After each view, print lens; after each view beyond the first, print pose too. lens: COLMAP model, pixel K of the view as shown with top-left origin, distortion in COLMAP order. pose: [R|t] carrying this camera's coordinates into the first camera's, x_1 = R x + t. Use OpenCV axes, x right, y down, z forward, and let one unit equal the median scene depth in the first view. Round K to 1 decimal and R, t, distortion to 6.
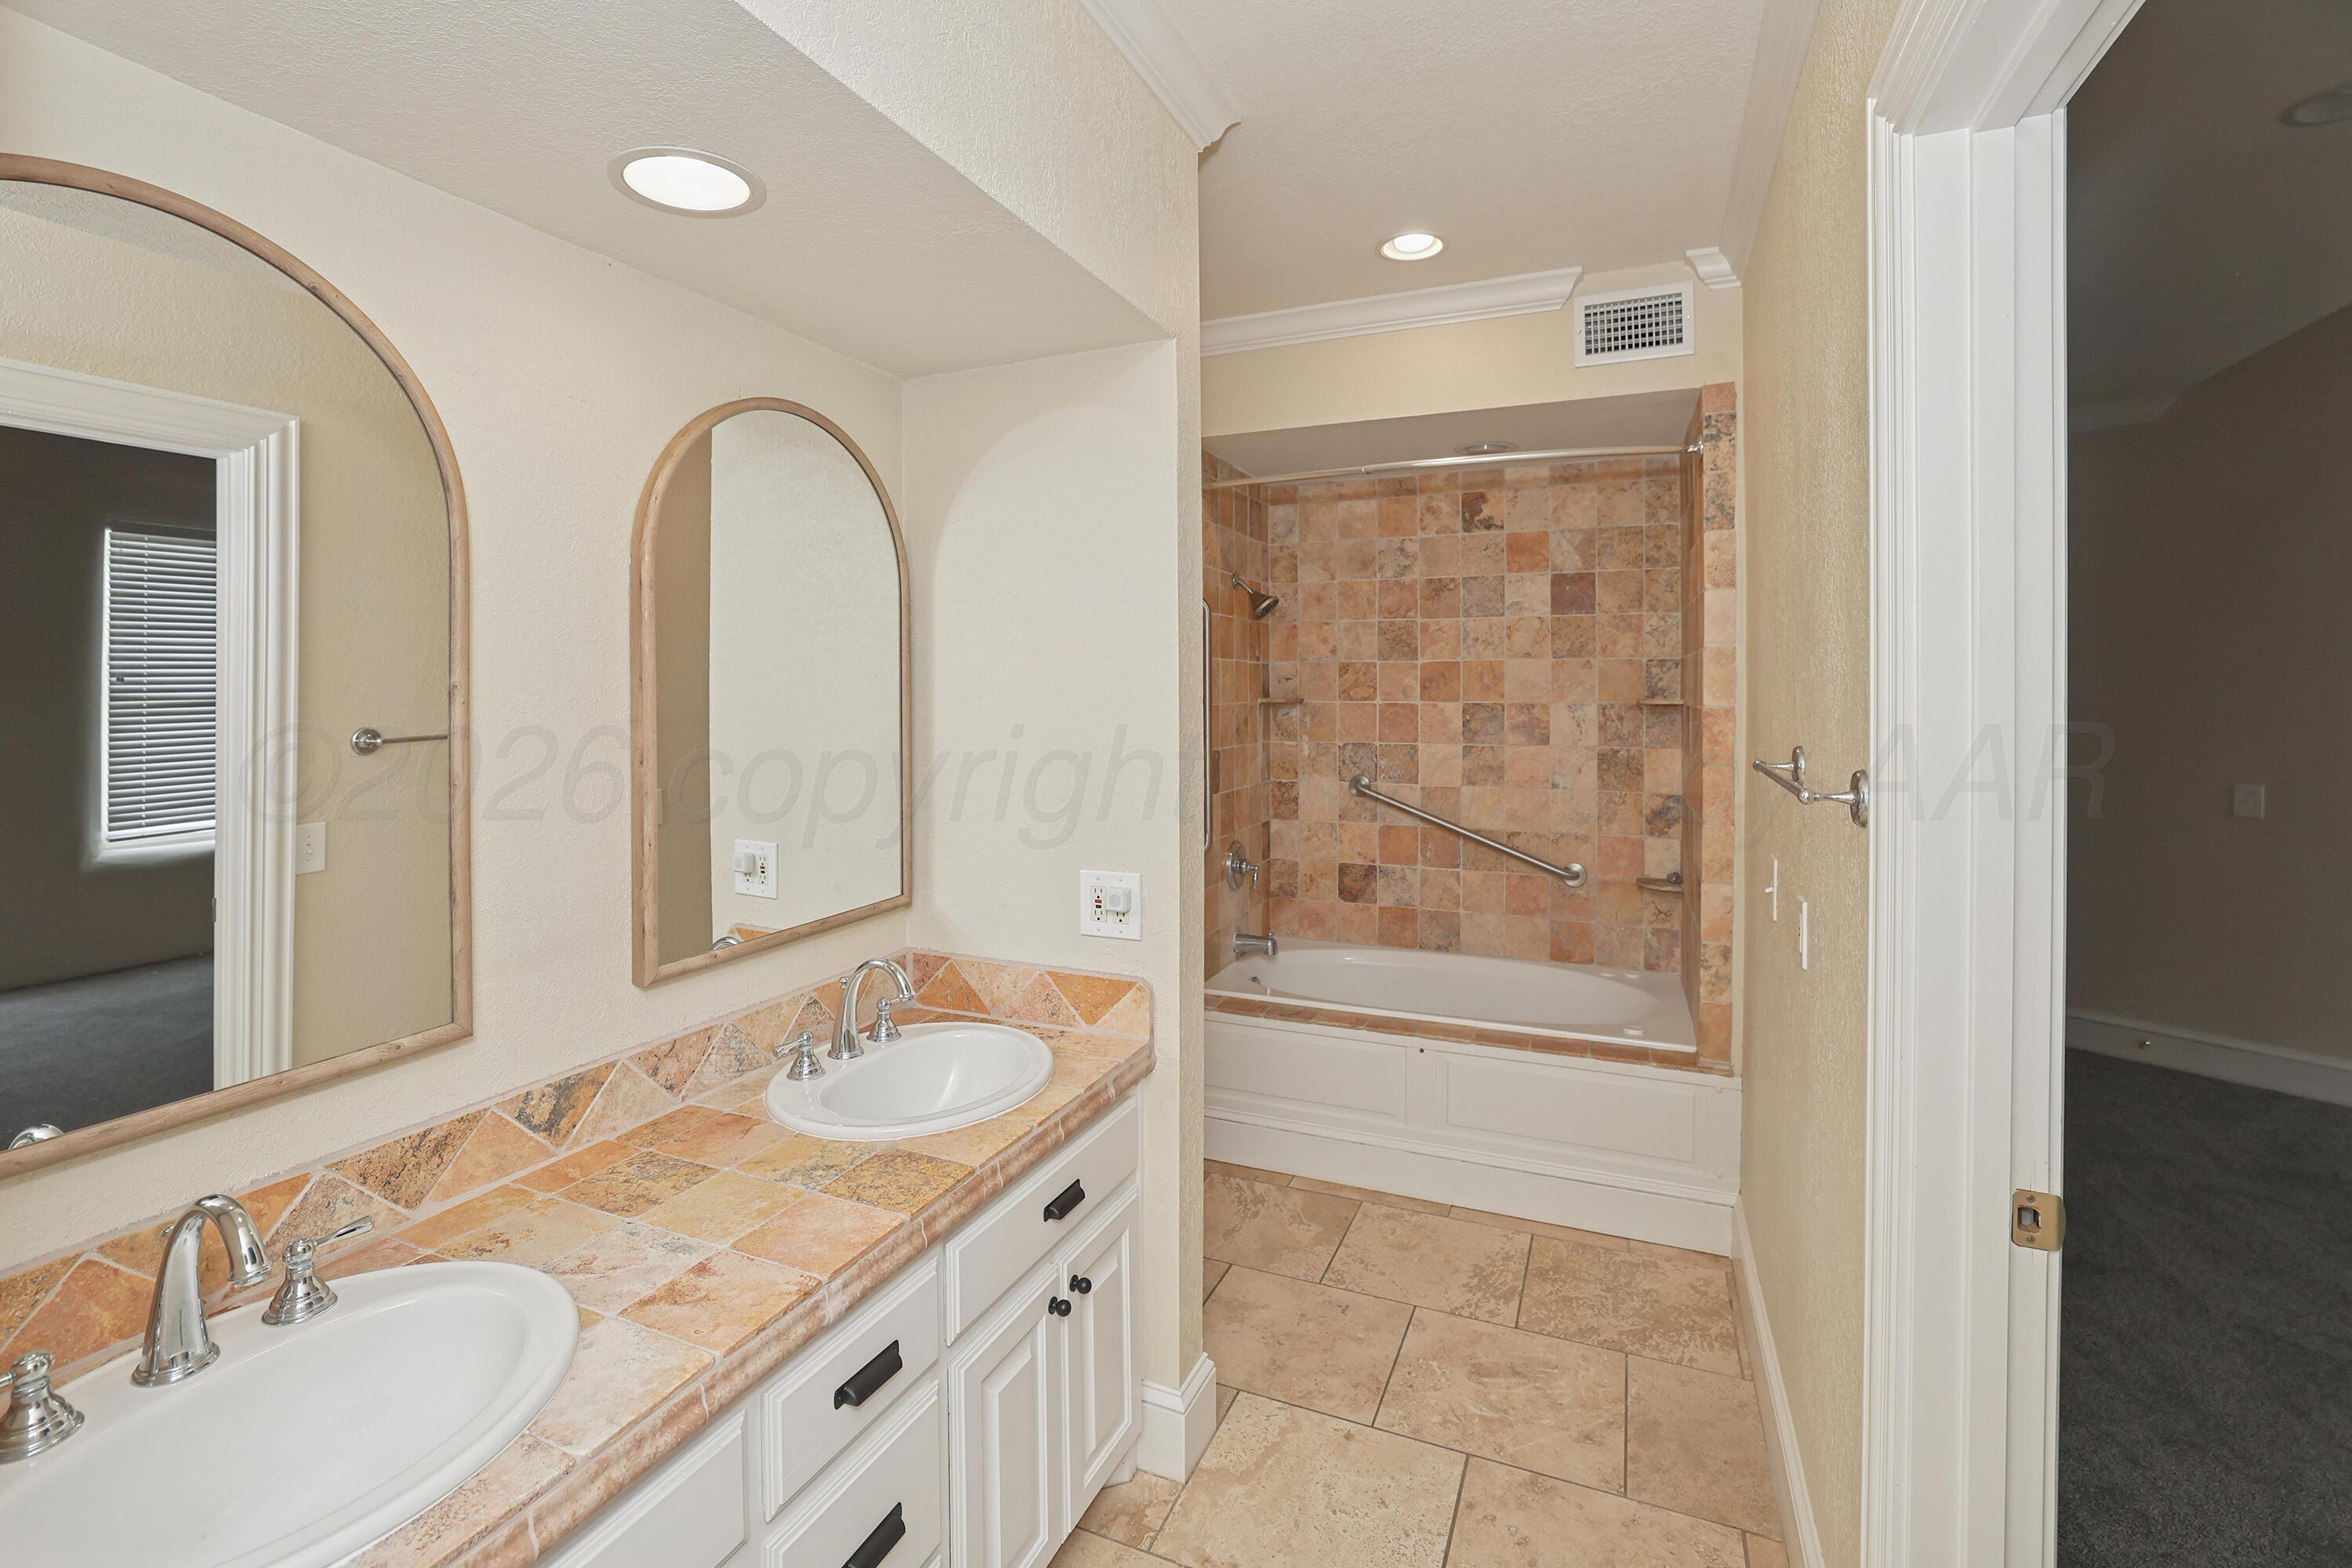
lens RADIAL K [[1039.4, 0, 1162.5], [0, 1039.4, 711.4], [0, 0, 1]] dist [-0.033105, 0.007727]
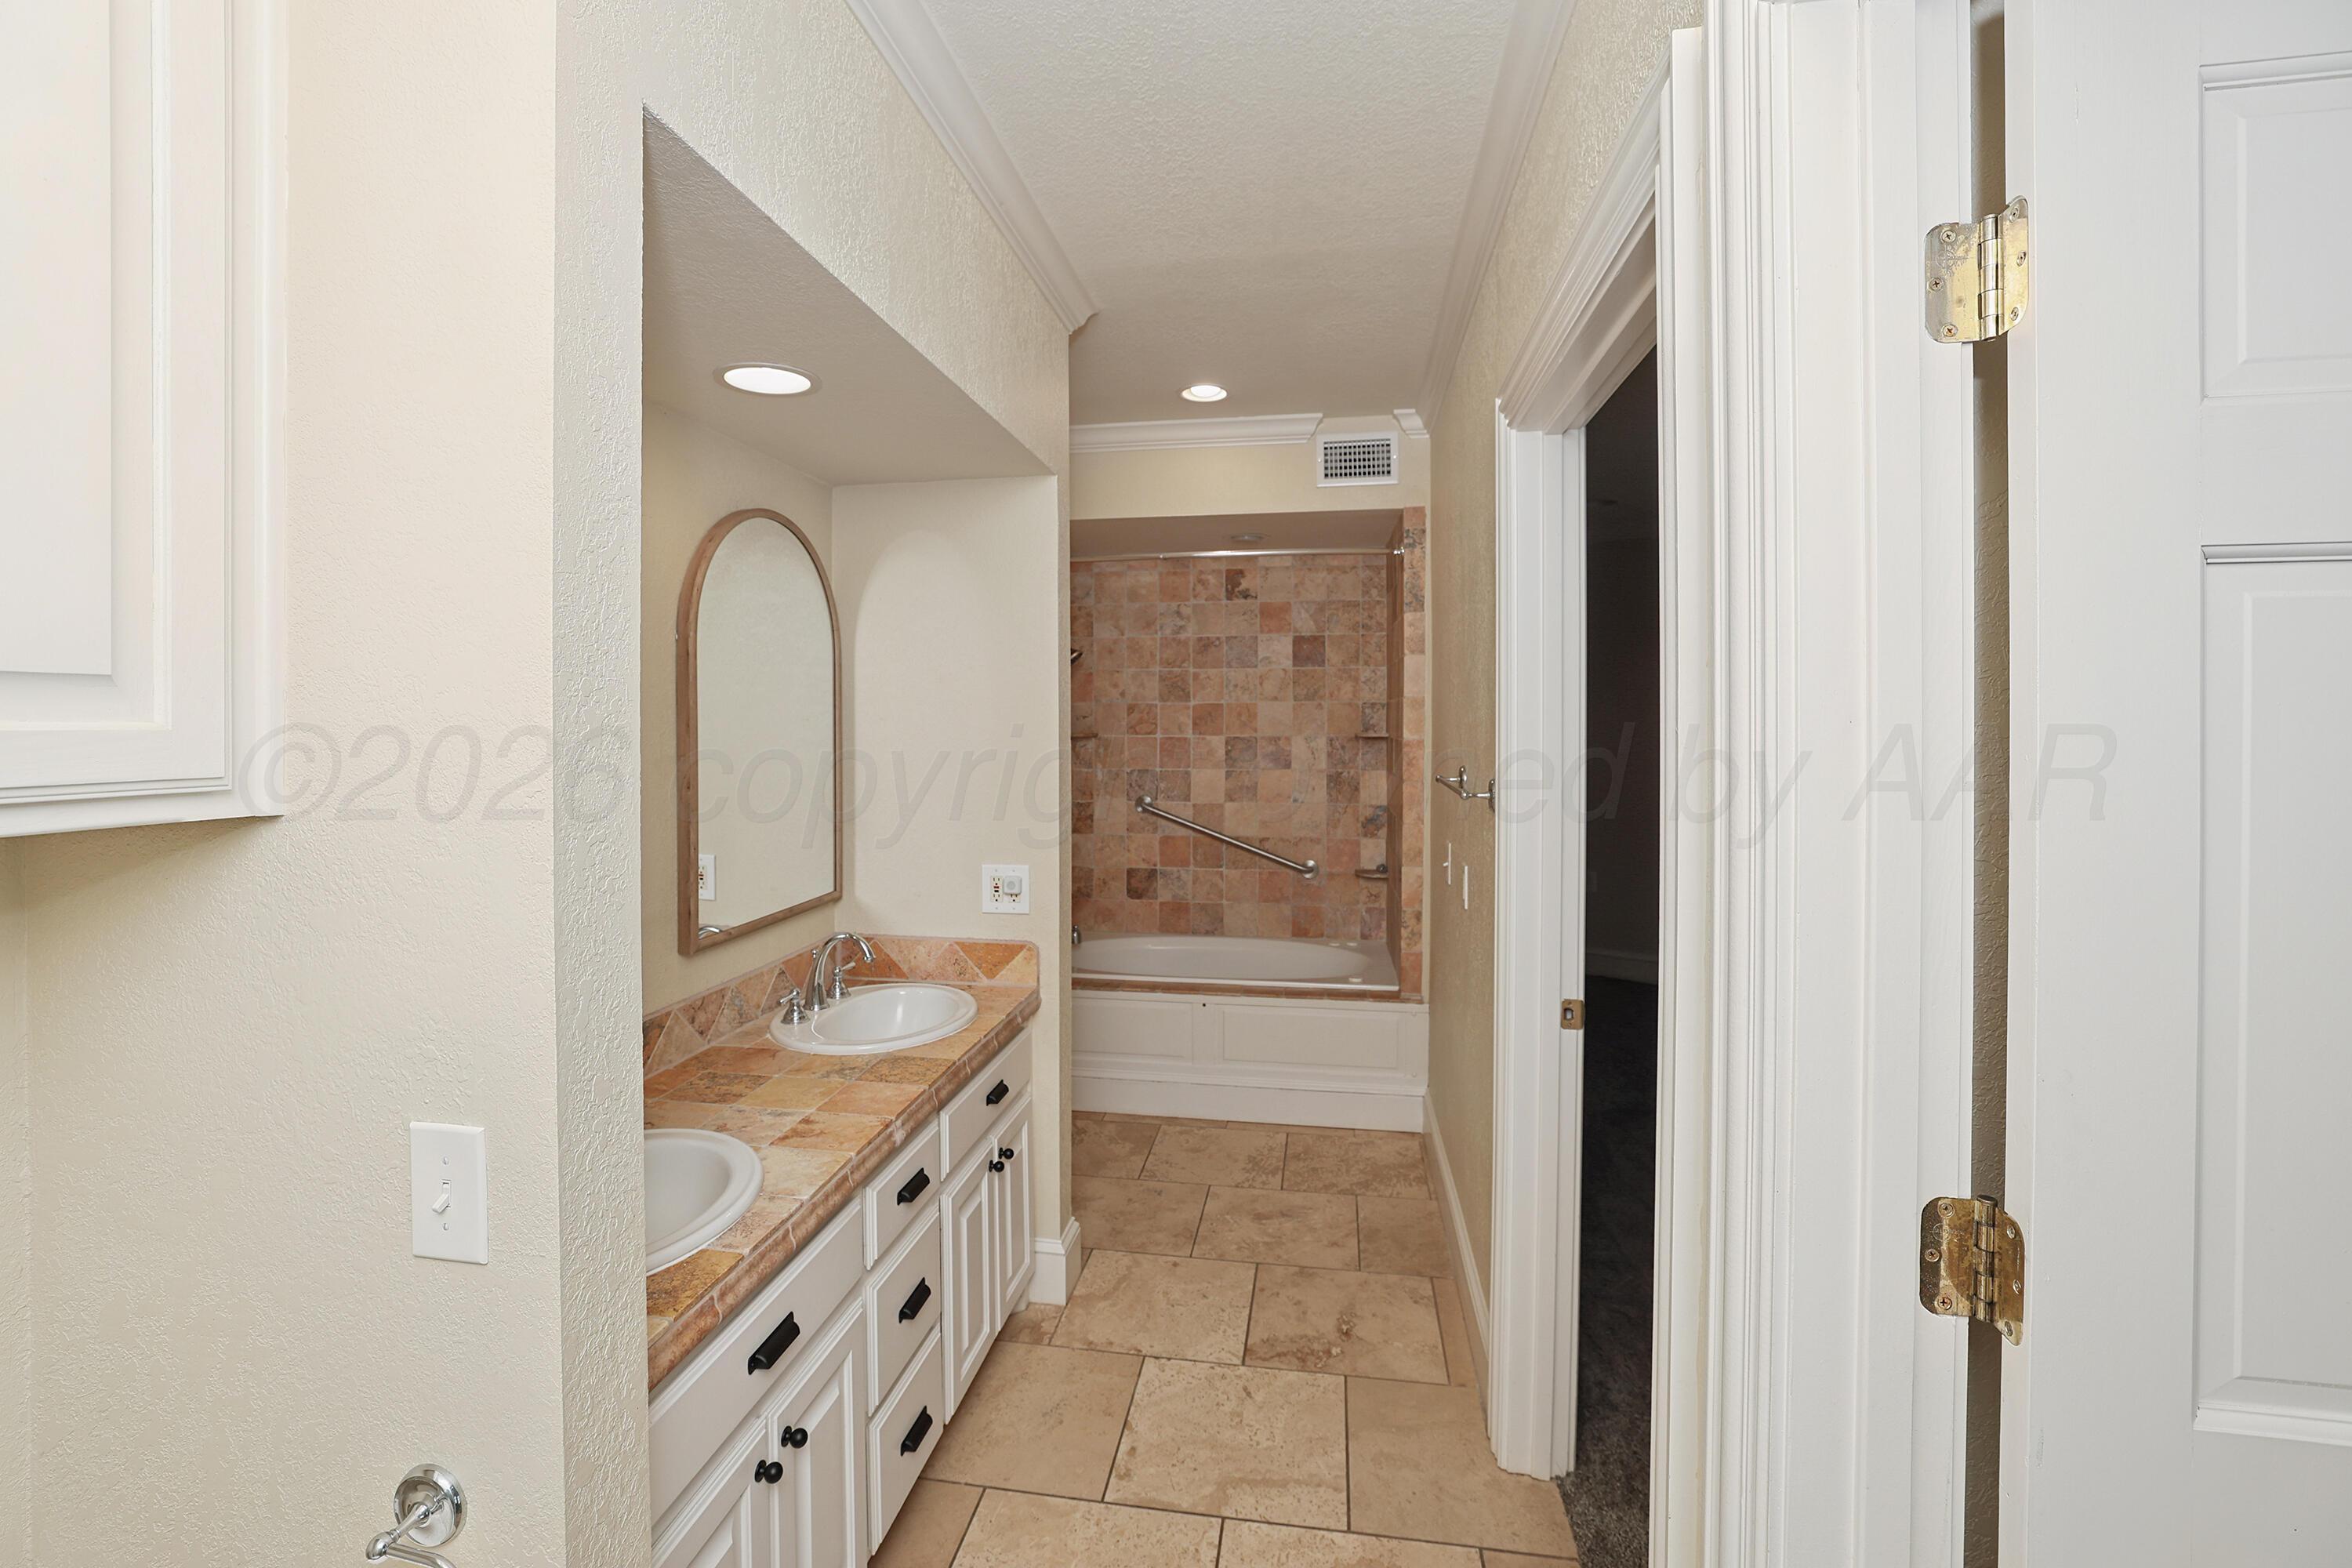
lens RADIAL K [[1039.4, 0, 1162.7], [0, 1039.4, 770.0], [0, 0, 1]] dist [-0.033105, 0.007727]
pose [[0.965452, -0.012327, 0.260289, -0.190636], [0.005075, 0.999580, 0.028515, -0.006170], [-0.260531, -0.026209, 0.965110, -0.332680]]
